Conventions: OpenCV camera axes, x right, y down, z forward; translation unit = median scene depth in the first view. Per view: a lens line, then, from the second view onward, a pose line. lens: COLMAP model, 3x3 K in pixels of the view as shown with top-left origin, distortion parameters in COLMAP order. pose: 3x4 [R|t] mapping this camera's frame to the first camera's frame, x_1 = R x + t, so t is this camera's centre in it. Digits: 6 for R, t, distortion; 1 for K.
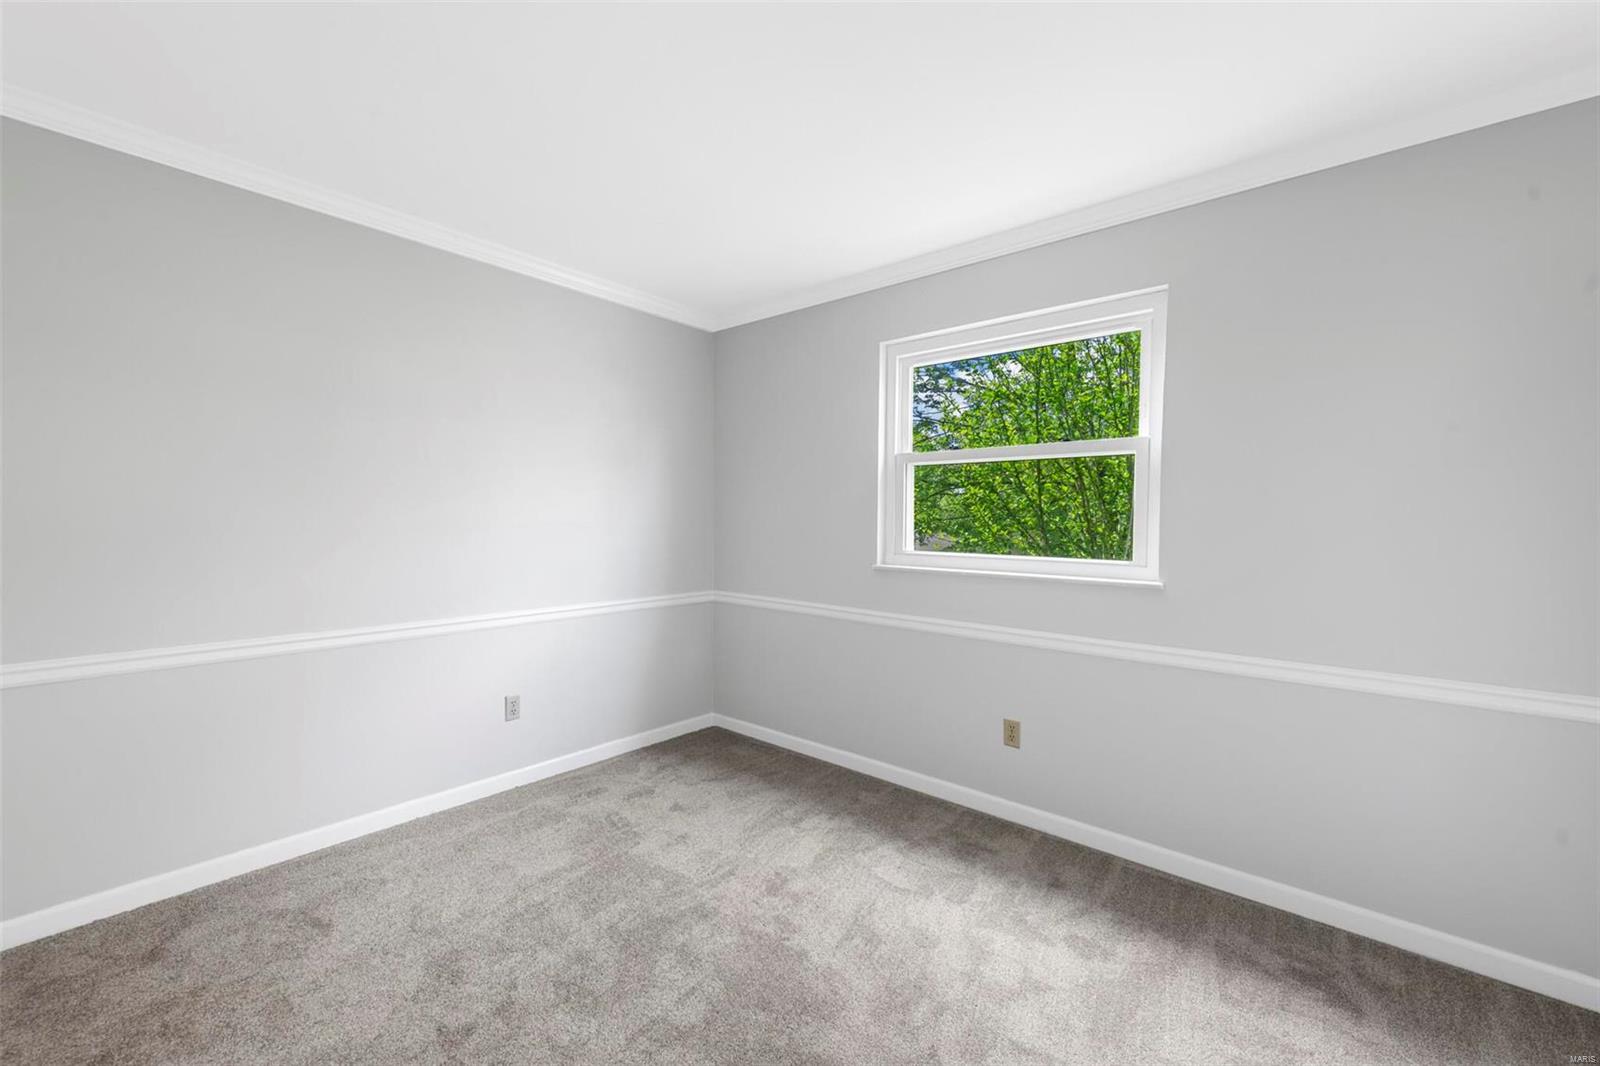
lens RADIAL K [[632.8, 0, 802.3], [0, 632.8, 521.0], [0, 0, 1]] dist [0.000580, 0.000028]
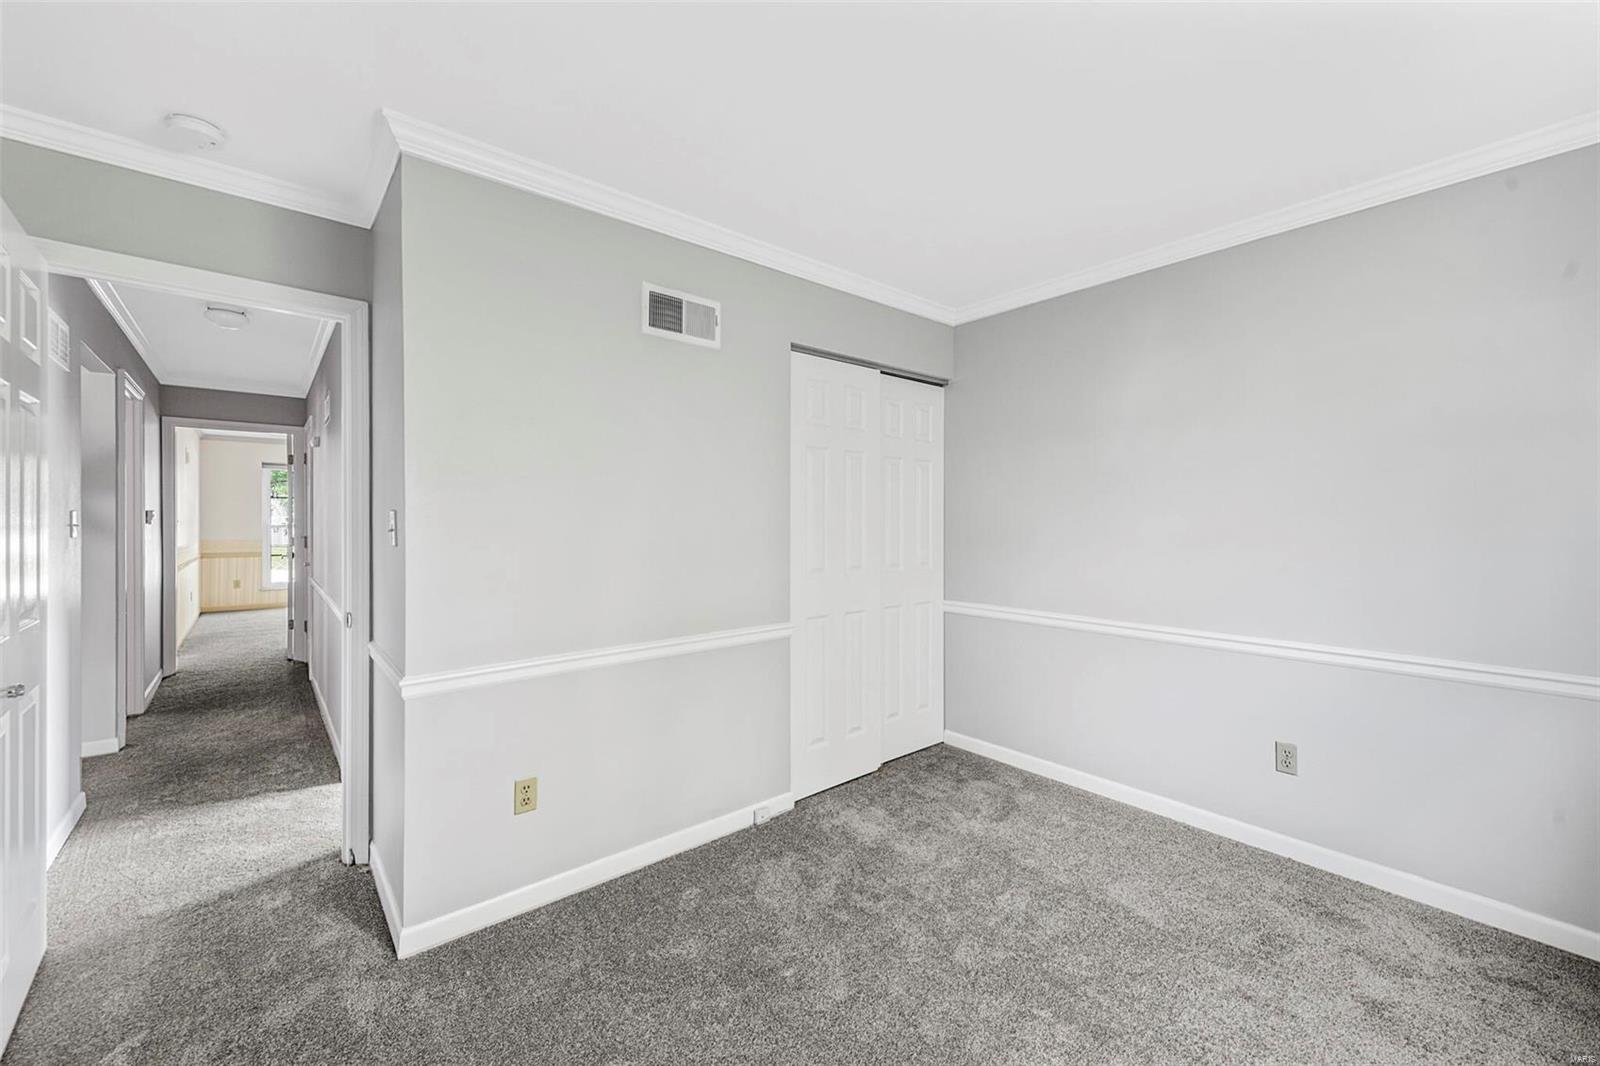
lens RADIAL K [[632.8, 0, 802.3], [0, 632.8, 521.0], [0, 0, 1]] dist [0.000580, 0.000028]
pose [[-0.161338, -0.009551, -0.986853, 0.573568], [-0.008130, 0.999932, -0.008348, 0.001585], [0.986866, 0.006677, -0.161405, 0.653321]]
